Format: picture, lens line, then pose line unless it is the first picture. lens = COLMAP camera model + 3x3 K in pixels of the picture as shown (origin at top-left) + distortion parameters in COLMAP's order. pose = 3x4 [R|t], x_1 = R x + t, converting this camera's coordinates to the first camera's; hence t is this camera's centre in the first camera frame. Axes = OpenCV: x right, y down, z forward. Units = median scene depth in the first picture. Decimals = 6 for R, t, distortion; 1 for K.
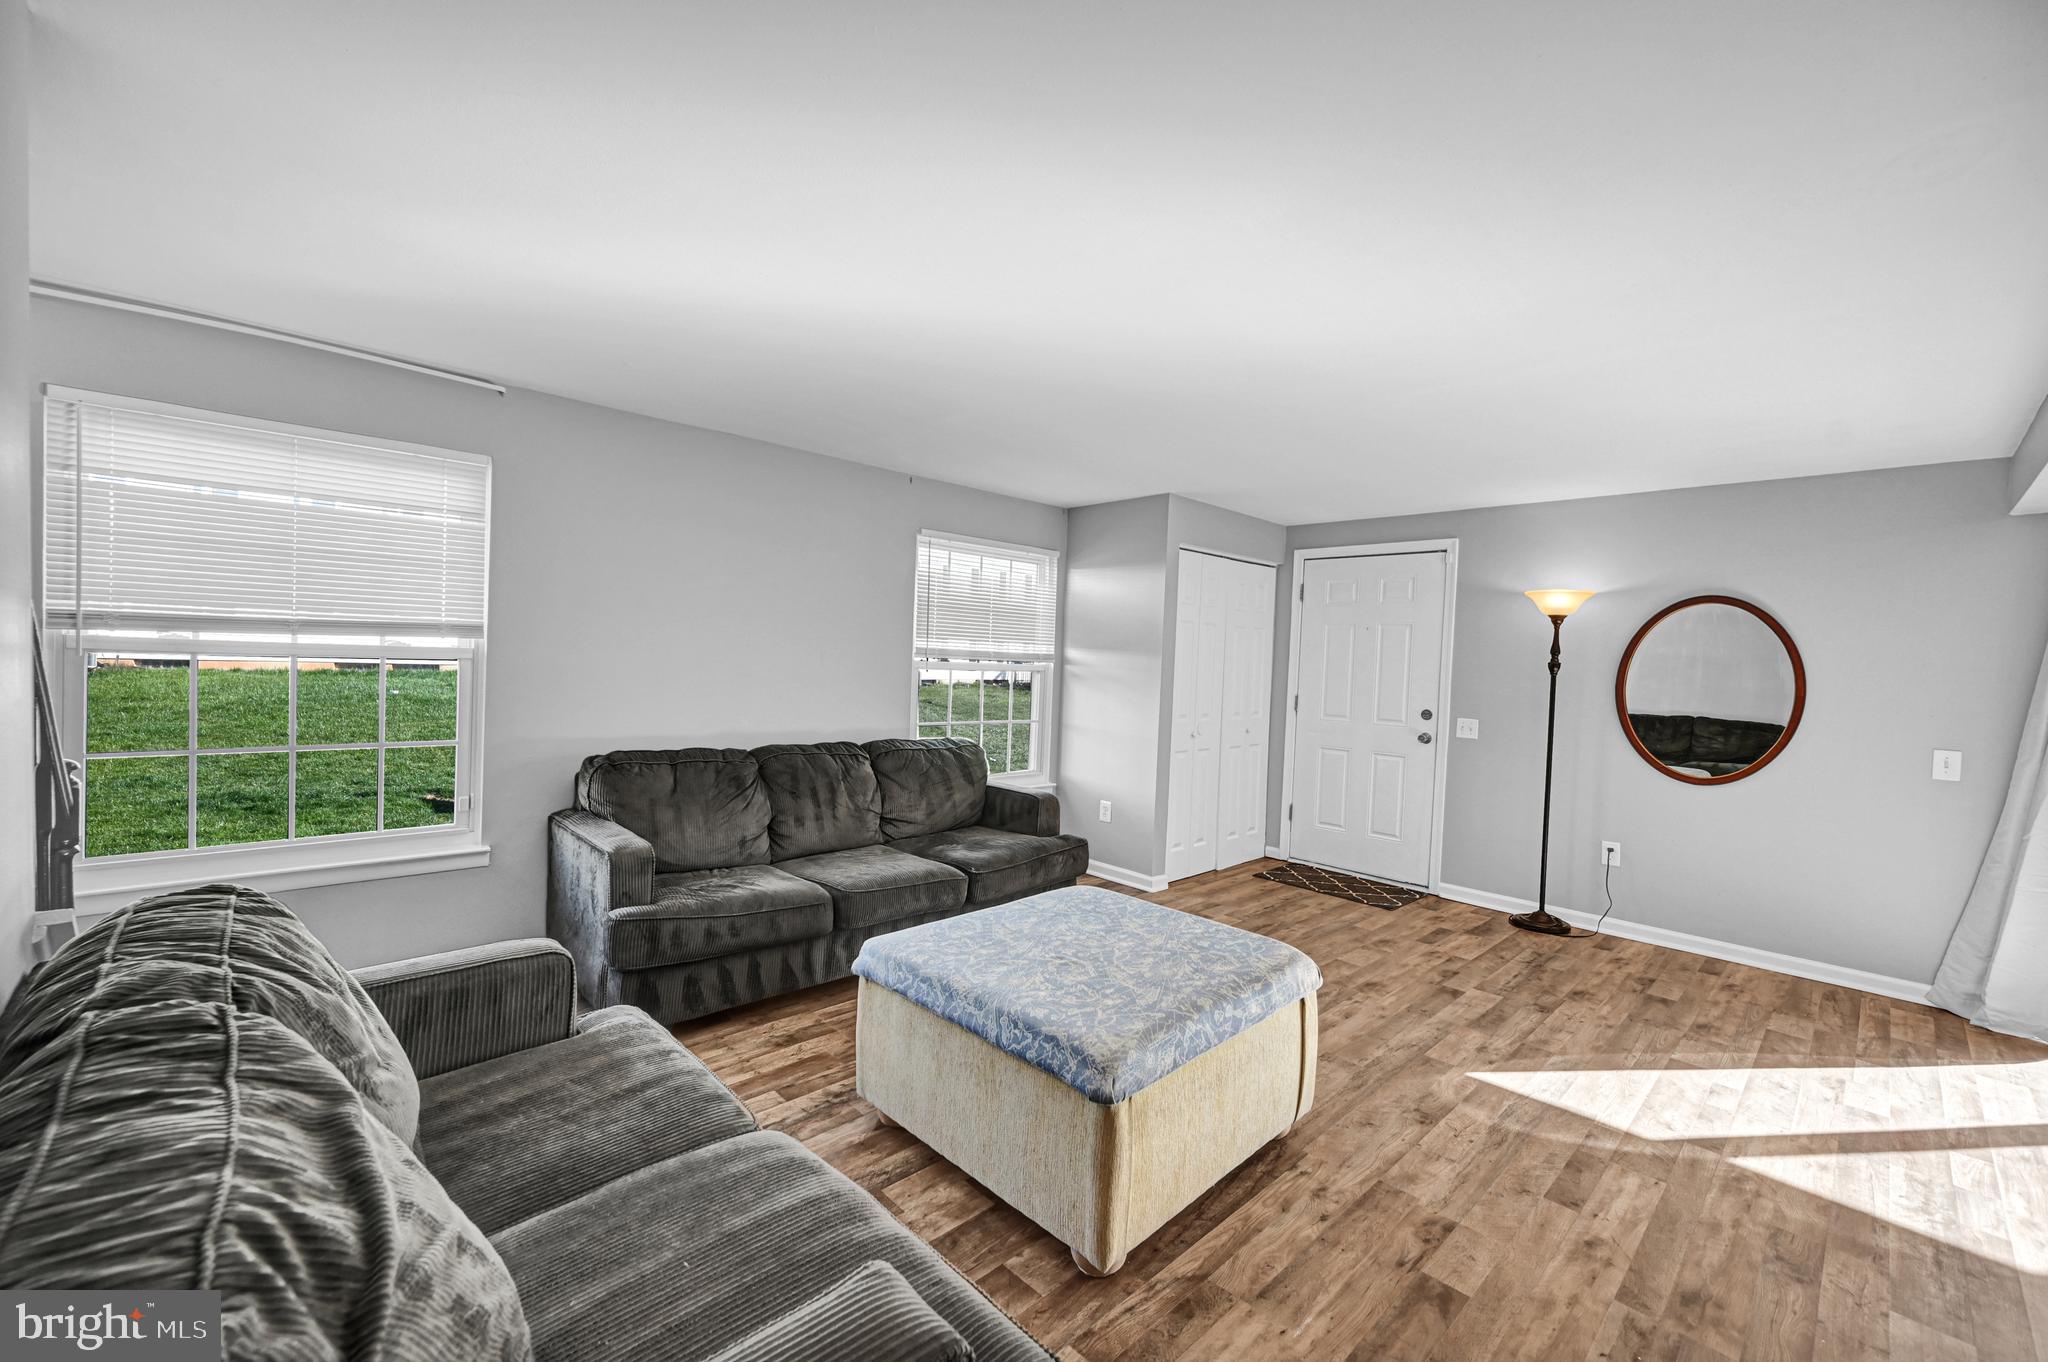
lens RADIAL K [[822.2, 0, 1027.7], [0, 822.2, 678.6], [0, 0, 1]] dist [-0.000796, -0.000123]
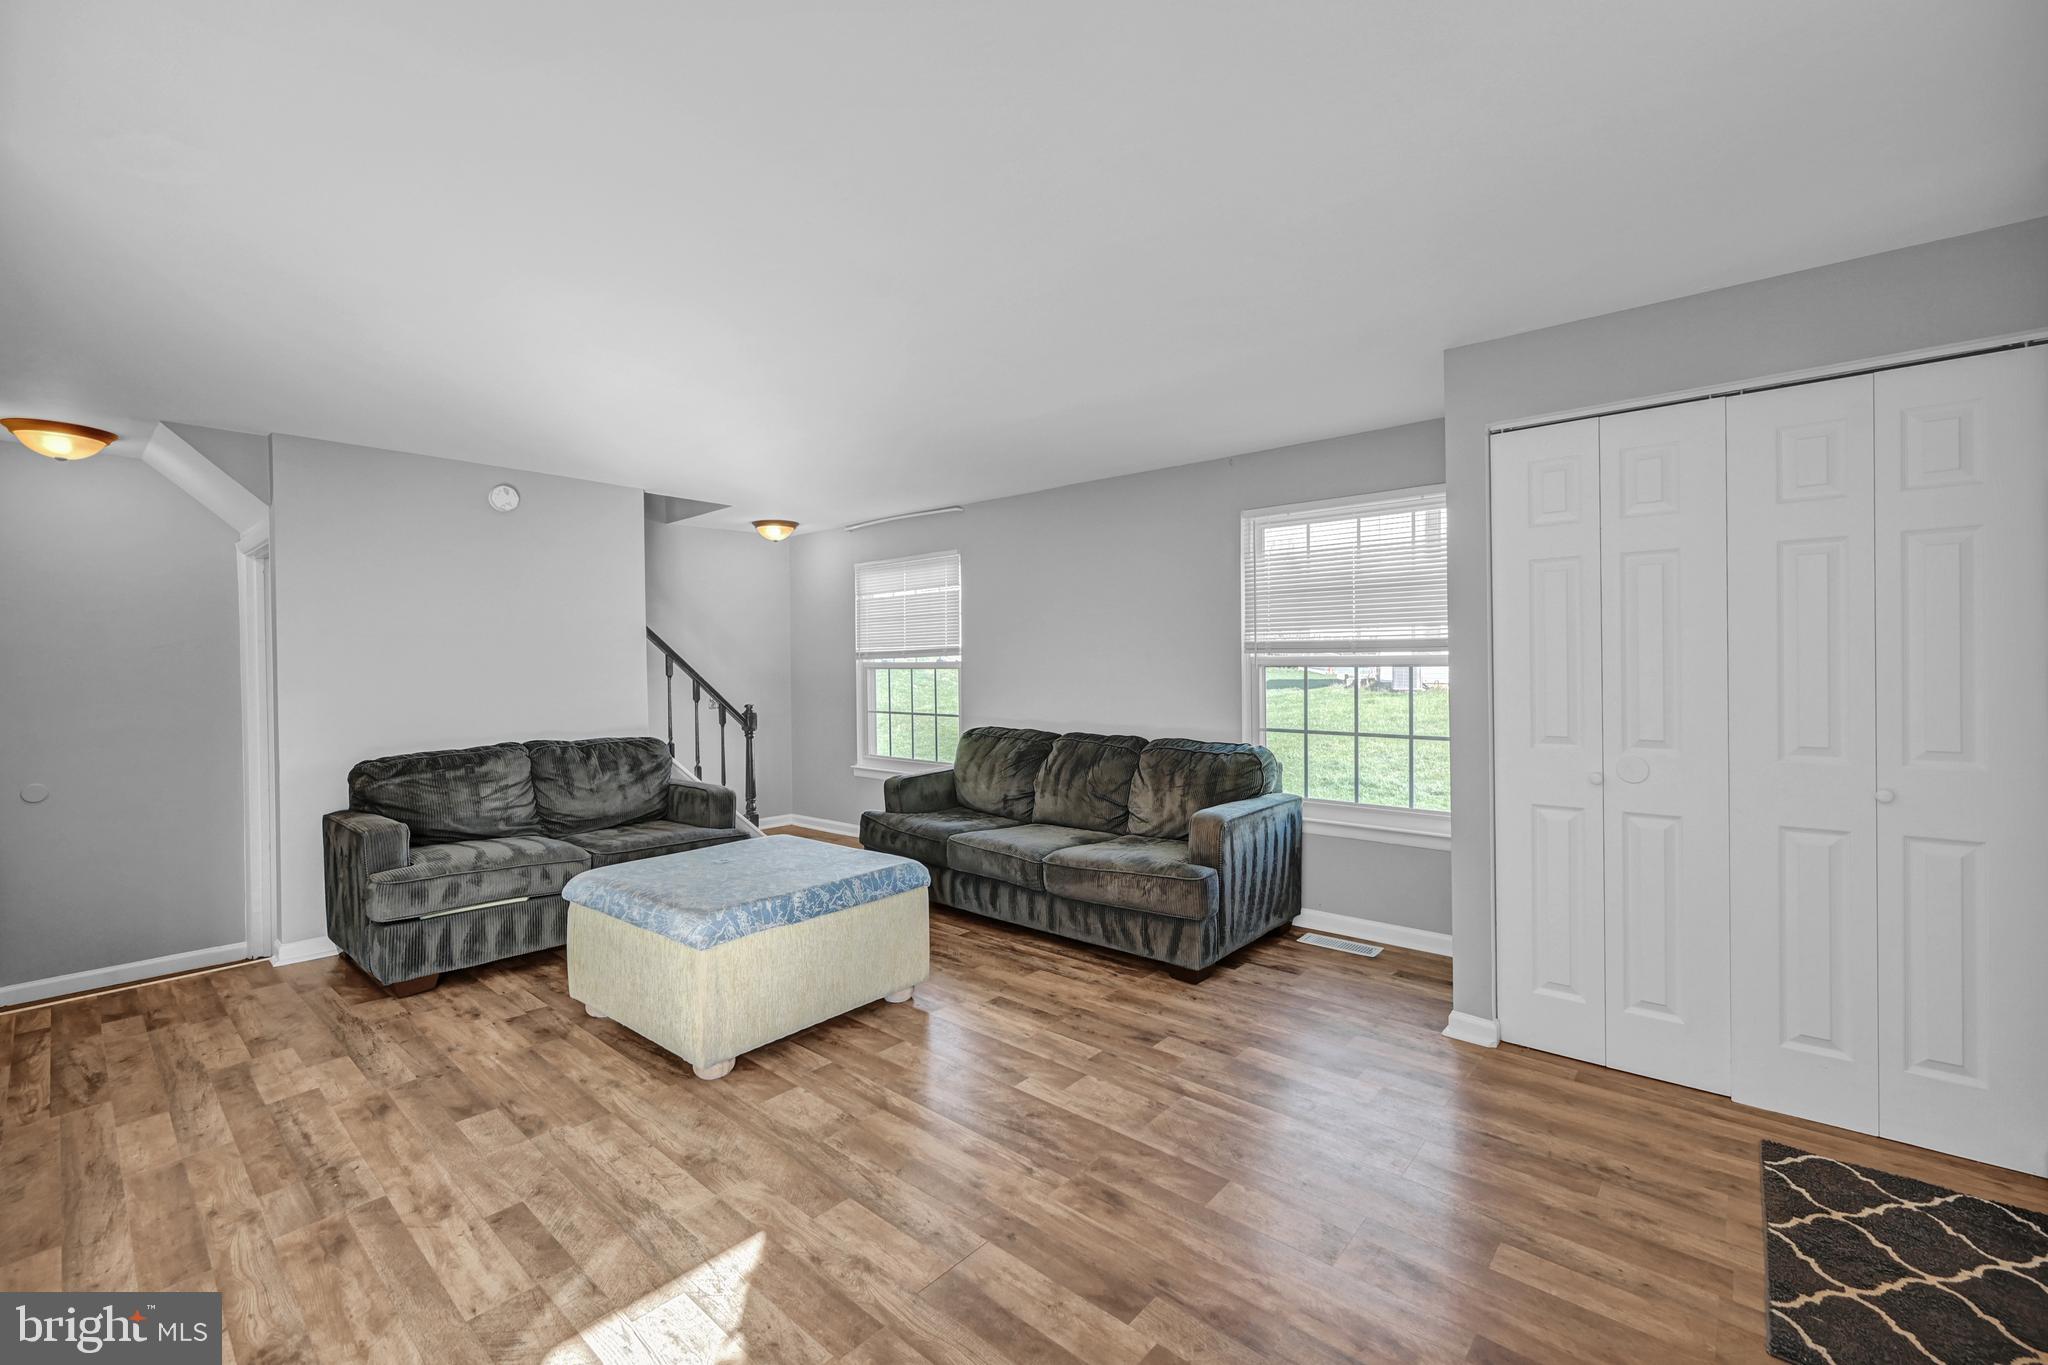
lens RADIAL K [[846.1, 0, 1034.9], [0, 846.1, 666.4], [0, 0, 1]] dist [0.001536, 0.000220]
pose [[0.098369, -0.035900, -0.994502, 1.007859], [-0.010118, 0.999261, -0.037072, 0.033931], [0.995099, 0.013709, 0.097933, 0.895923]]
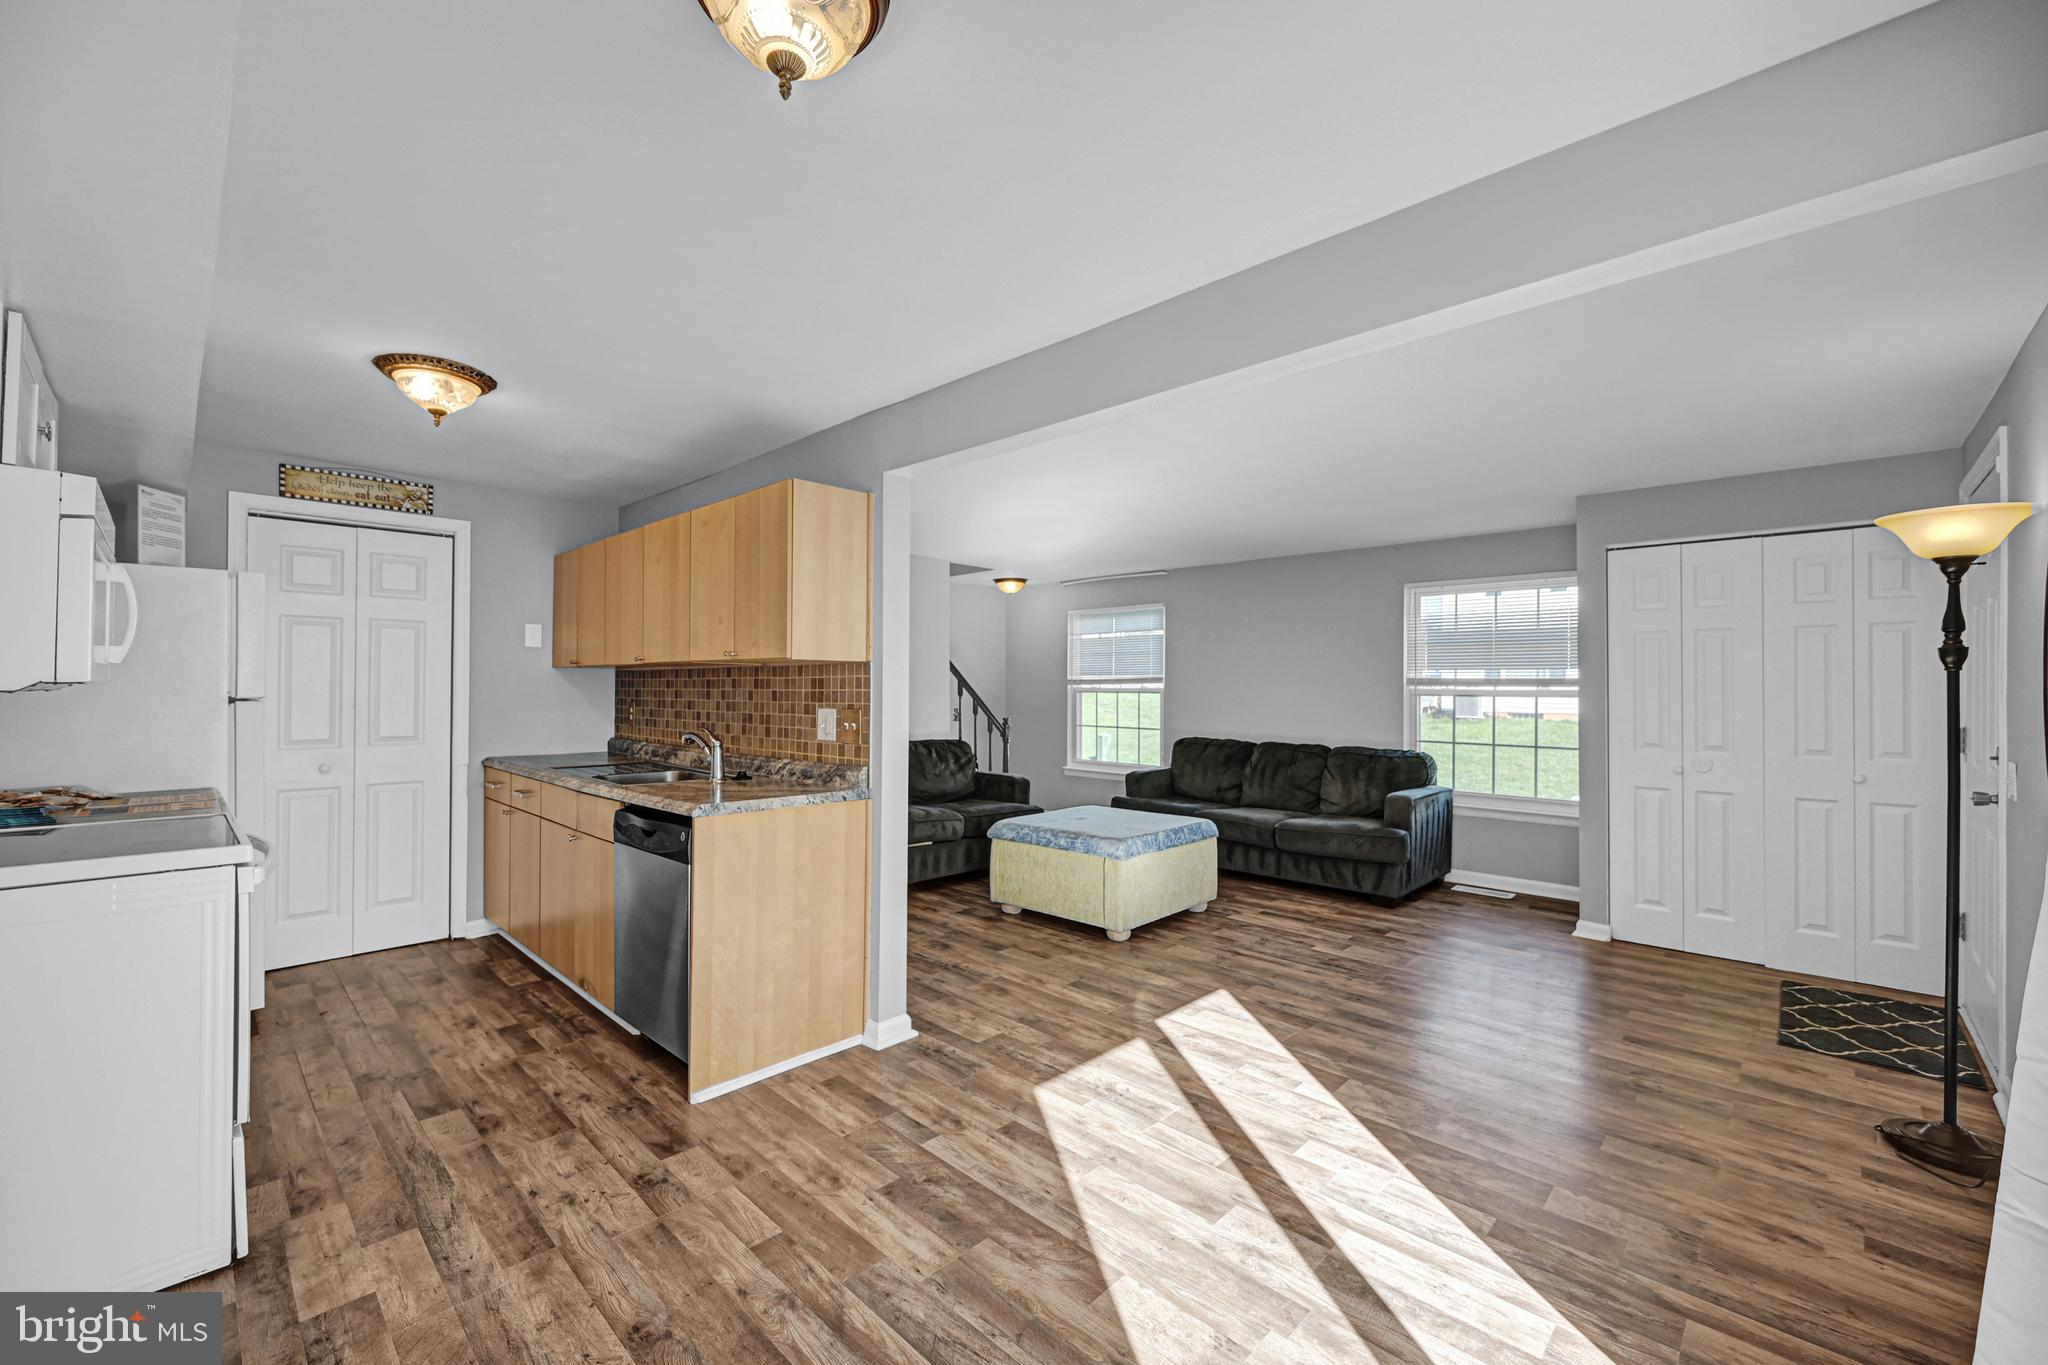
lens RADIAL K [[819.5, 0, 1031.1], [0, 819.5, 679.2], [0, 0, 1]] dist [-0.000695, -0.000080]
pose [[0.042920, -0.047496, -0.997949, 1.436708], [-0.026551, 0.998462, -0.048662, 0.053275], [0.998726, 0.028585, 0.041593, 0.493851]]
